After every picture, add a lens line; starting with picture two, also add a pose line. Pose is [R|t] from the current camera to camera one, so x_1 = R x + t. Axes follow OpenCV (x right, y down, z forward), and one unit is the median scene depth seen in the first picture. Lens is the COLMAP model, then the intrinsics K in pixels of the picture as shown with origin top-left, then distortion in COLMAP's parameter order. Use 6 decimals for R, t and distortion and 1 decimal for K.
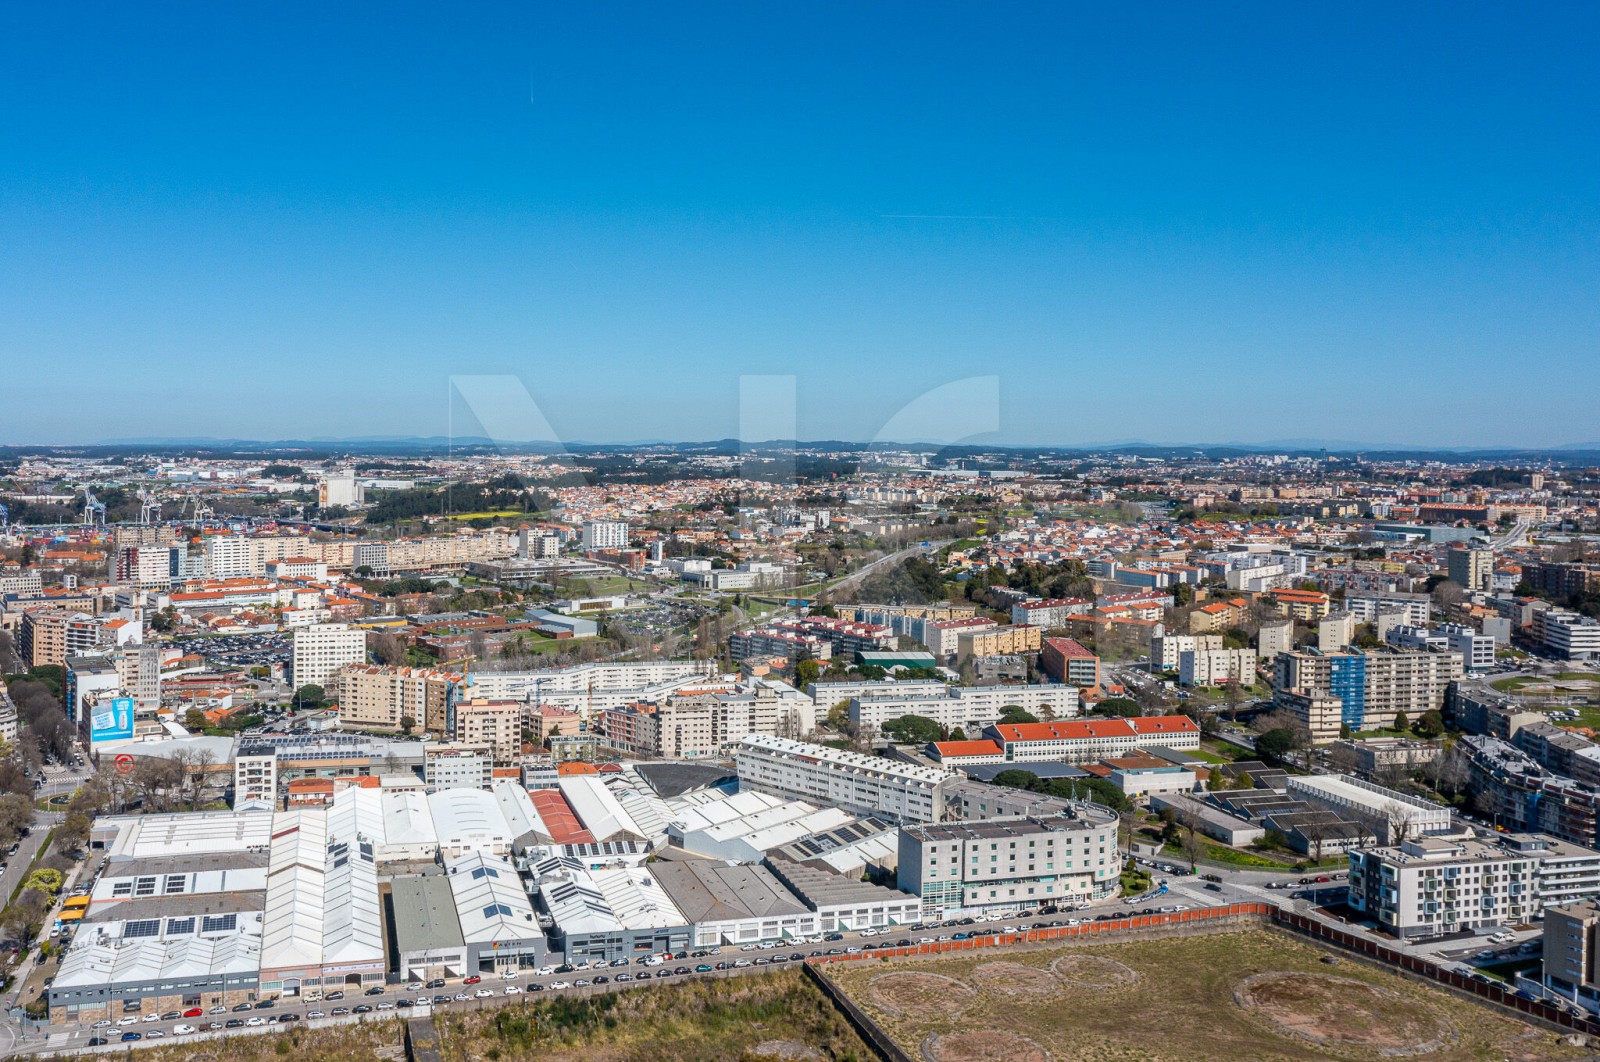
lens RADIAL K [[1307.8, 0, 648.6], [0, 1307.8, 466.8], [0, 0, 1]] dist [-0.017870, 0.018807]
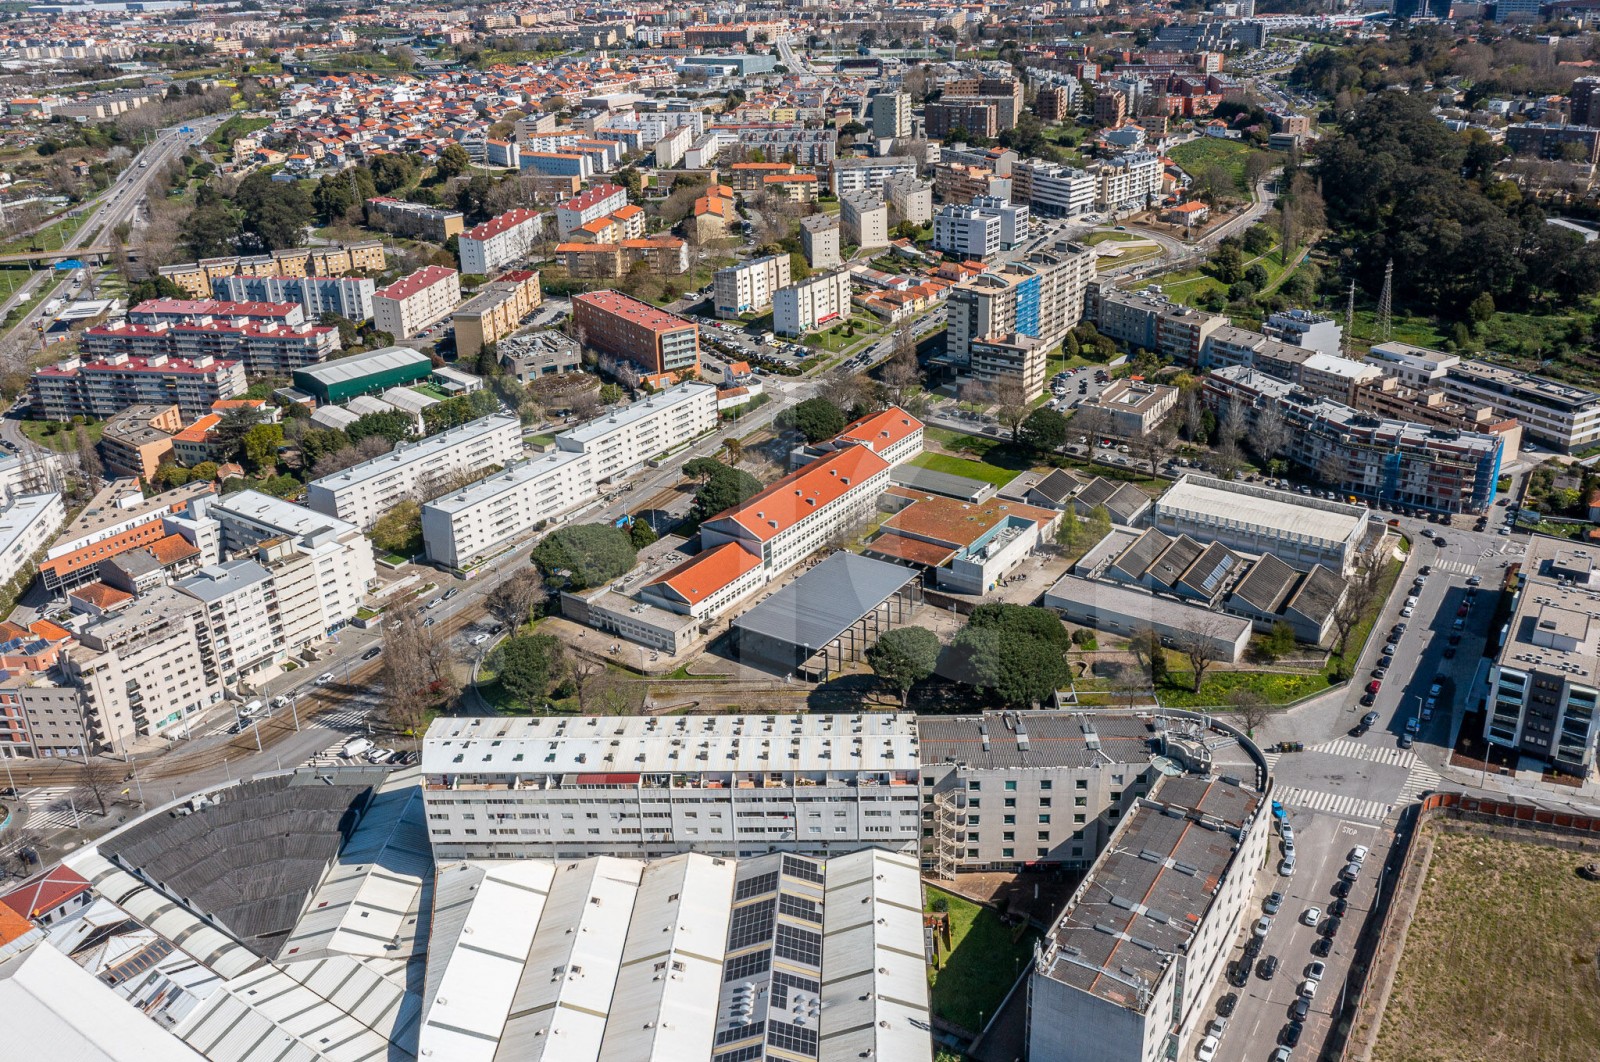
lens RADIAL K [[1277.1, 0, 837.1], [0, 1277.1, 446.3], [0, 0, 1]] dist [-0.007495, 0.005492]
pose [[0.726752, -0.268987, 0.632043, -0.065317], [0.037808, 0.934407, 0.354194, -0.040900], [-0.685859, -0.233515, 0.689252, 0.558423]]
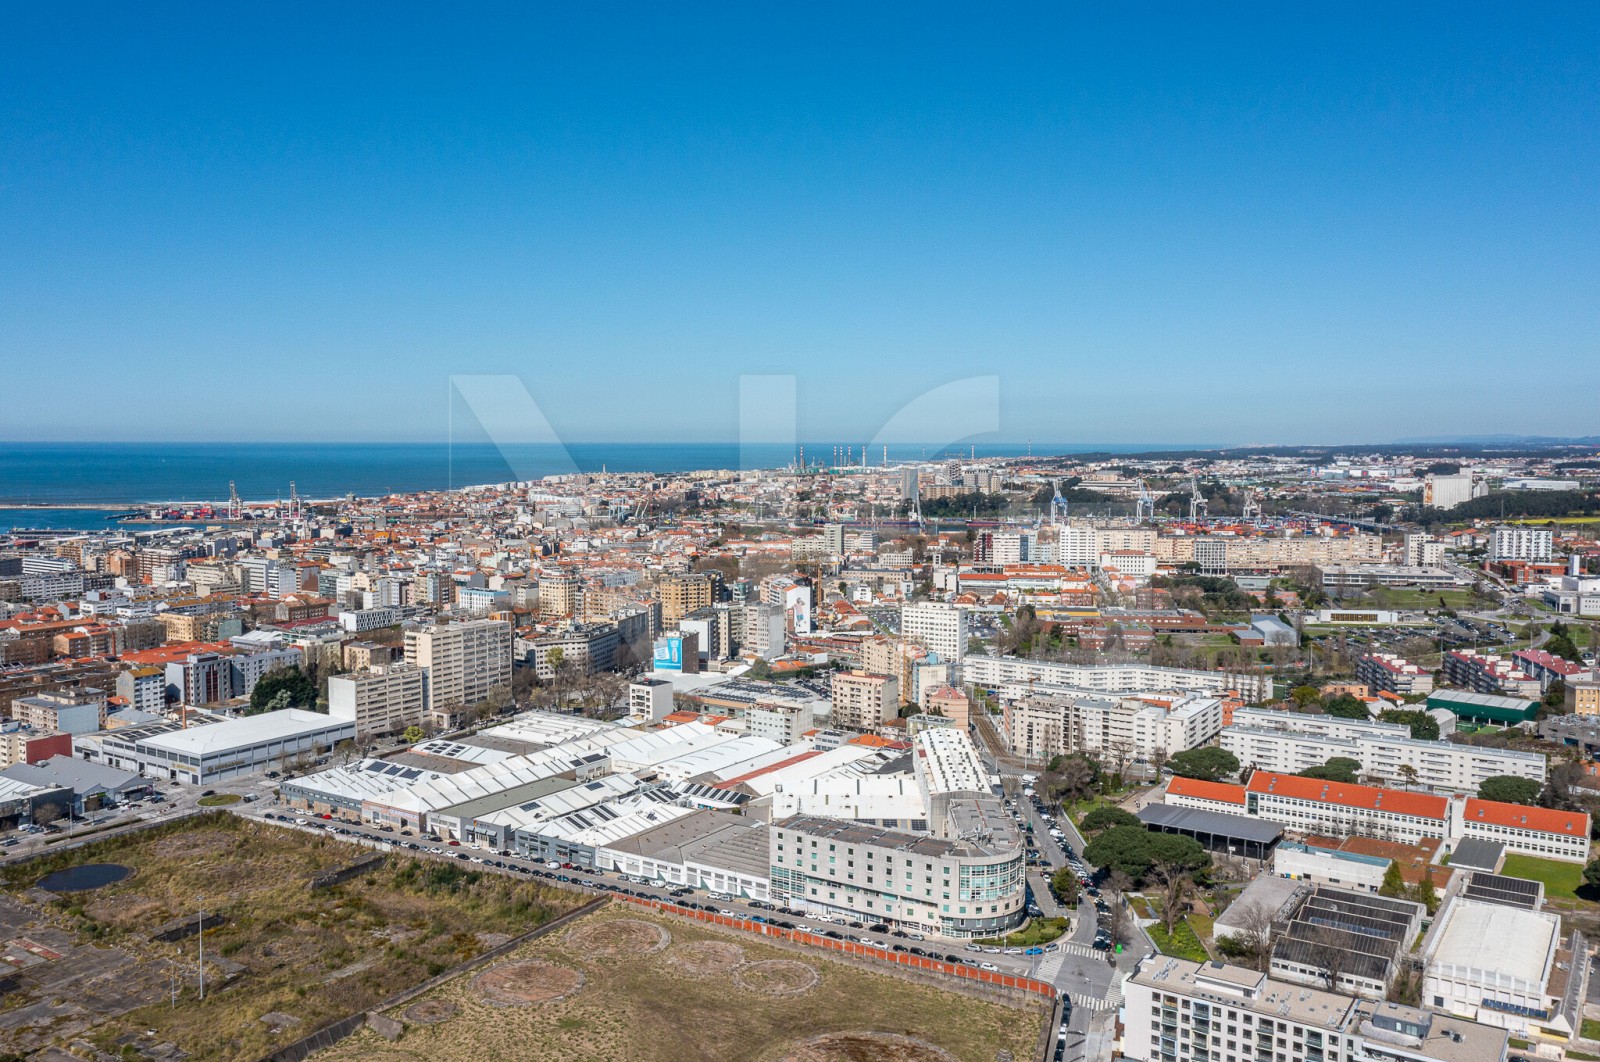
lens RADIAL K [[1288.8, 0, 799.4], [0, 1288.8, 529.0], [0, 0, 1]] dist [-0.035164, 0.062423]
pose [[0.679152, 0.038756, -0.732974, 0.653079], [-0.002637, 0.998727, 0.050365, 0.003712], [0.733993, -0.032272, 0.678390, 0.234790]]
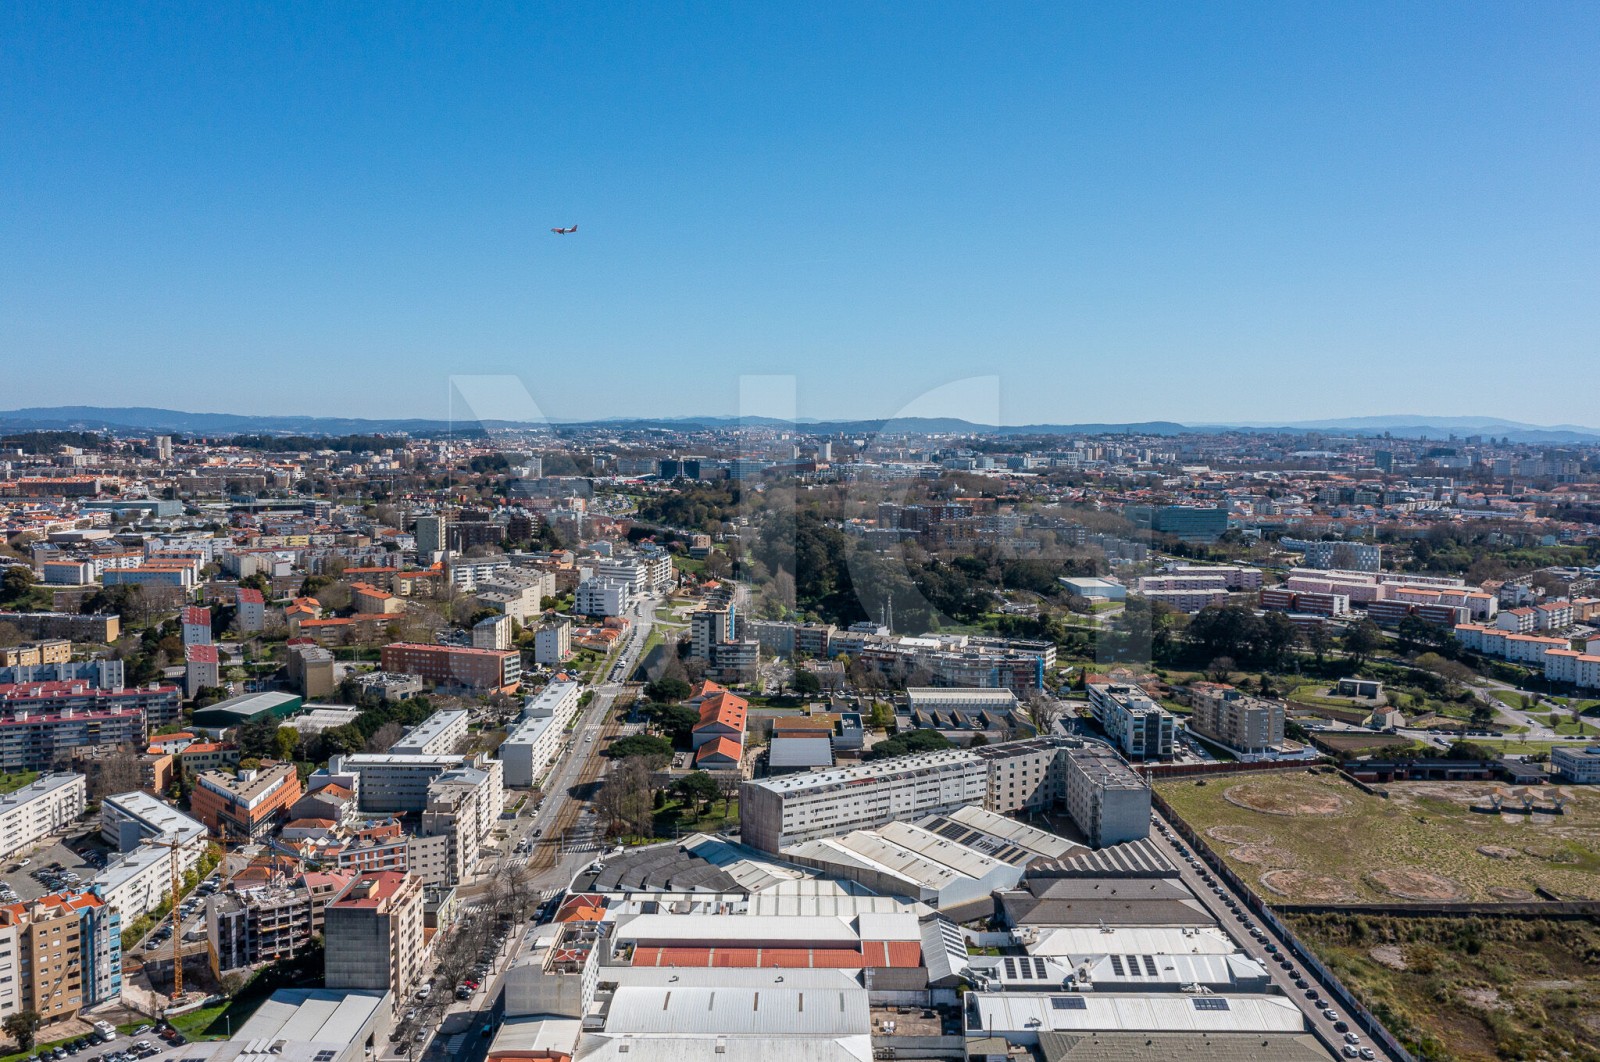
lens RADIAL K [[1313.1, 0, 793.9], [0, 1313.1, 529.2], [0, 0, 1]] dist [-0.008367, 0.015458]
pose [[0.227370, -0.078899, 0.970607, -0.650027], [0.007427, 0.996824, 0.079290, -0.020839], [-0.973780, -0.010820, 0.227234, 0.716908]]
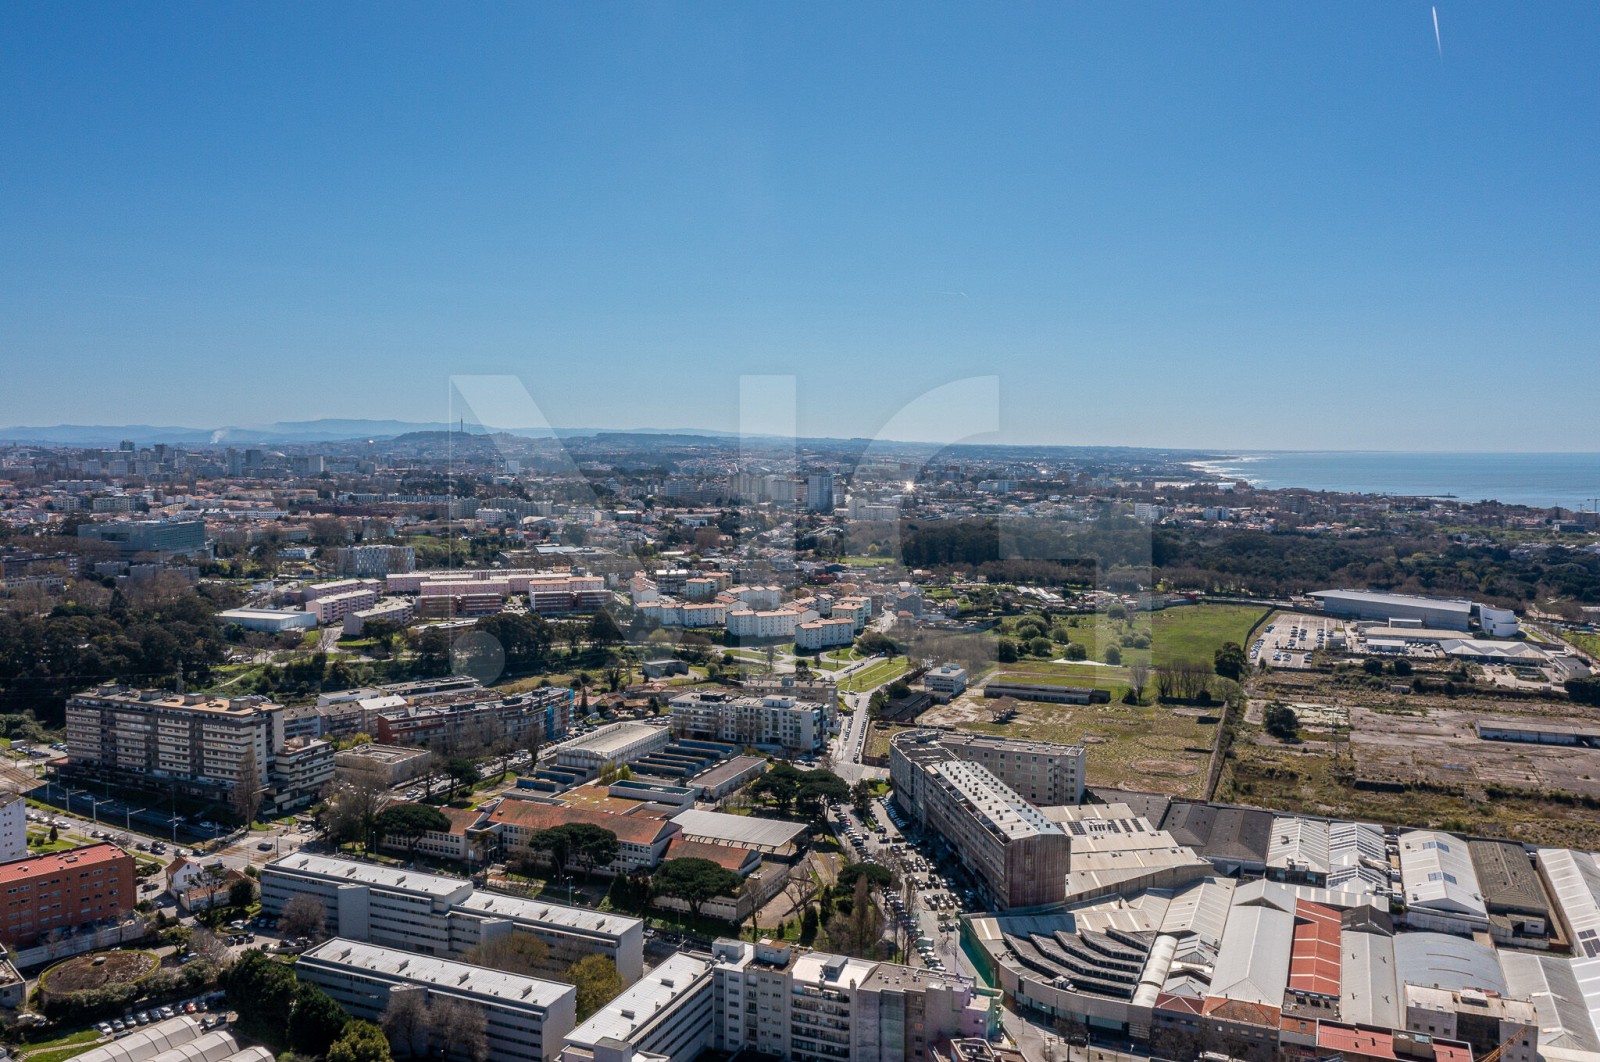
lens RADIAL K [[1272.2, 0, 800.1], [0, 1272.2, 526.0], [0, 0, 1]] dist [-0.038125, 0.076478]
pose [[-0.805673, -0.052362, 0.590042, -0.212202], [-0.005281, 0.996681, 0.081237, -0.028685], [-0.592337, 0.062334, -0.803275, 1.508527]]
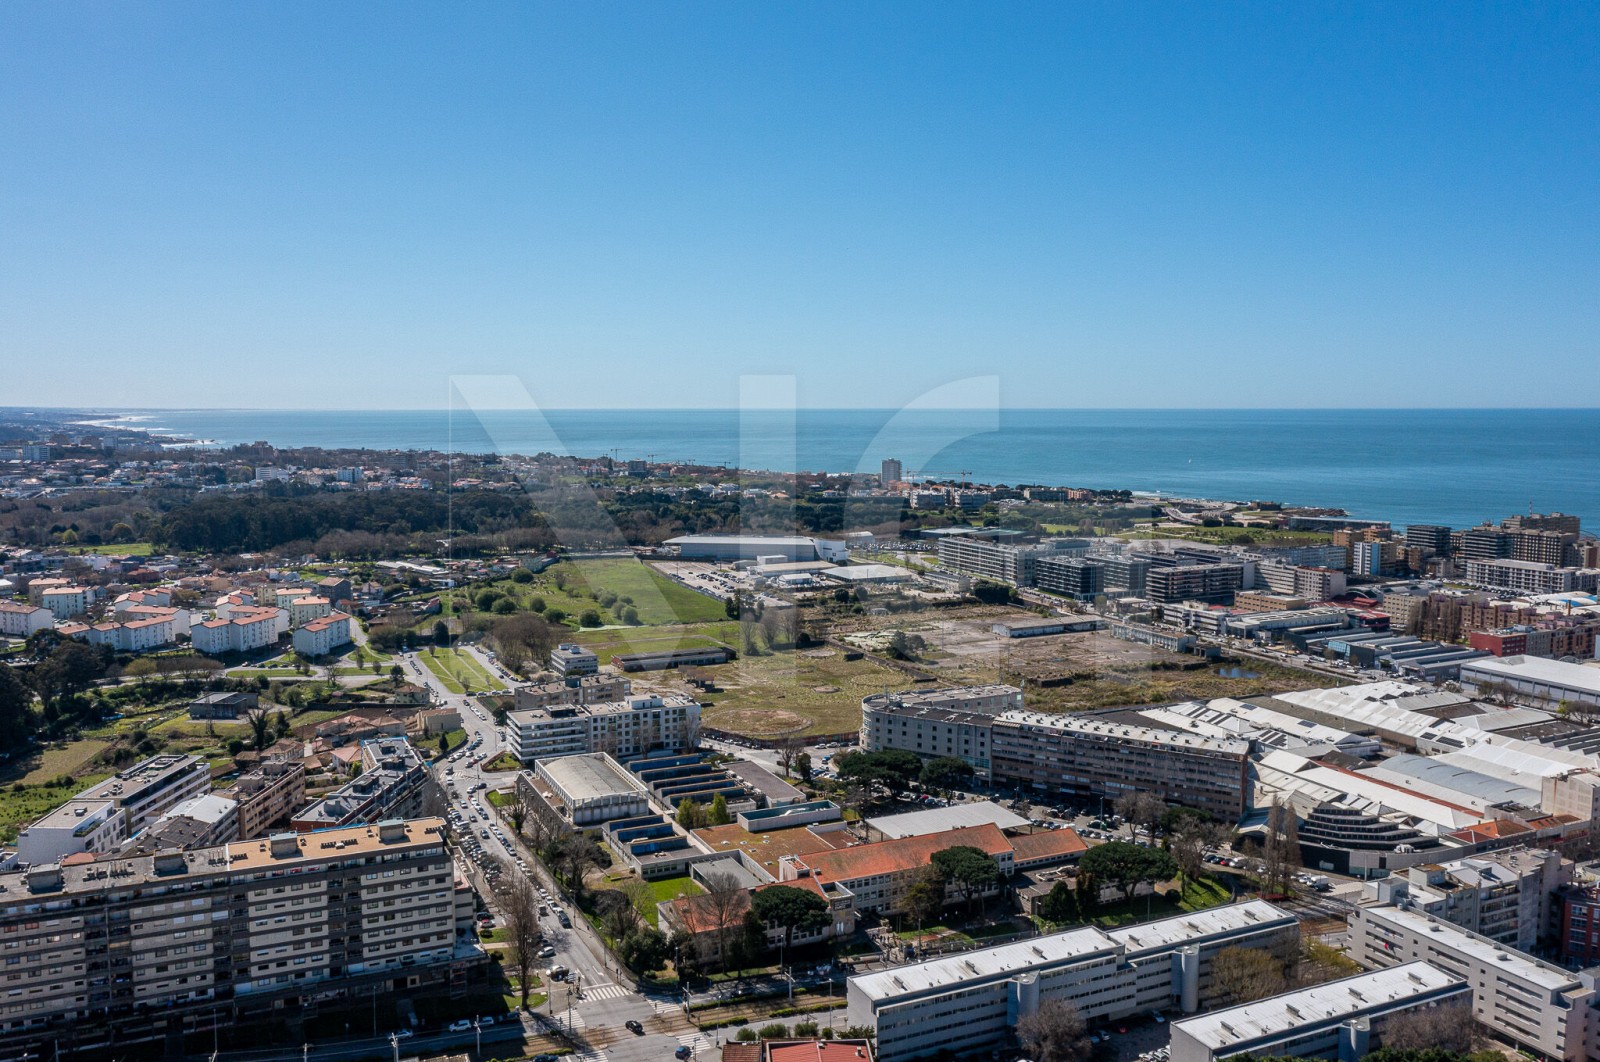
lens RADIAL K [[1288.8, 0, 799.4], [0, 1288.8, 529.0], [0, 0, 1]] dist [-0.035164, 0.062423]
pose [[-0.978889, 0.007943, -0.204236, 0.489972], [-0.014196, 0.994189, 0.106706, -0.020502], [0.203897, 0.107353, -0.973089, 1.586229]]
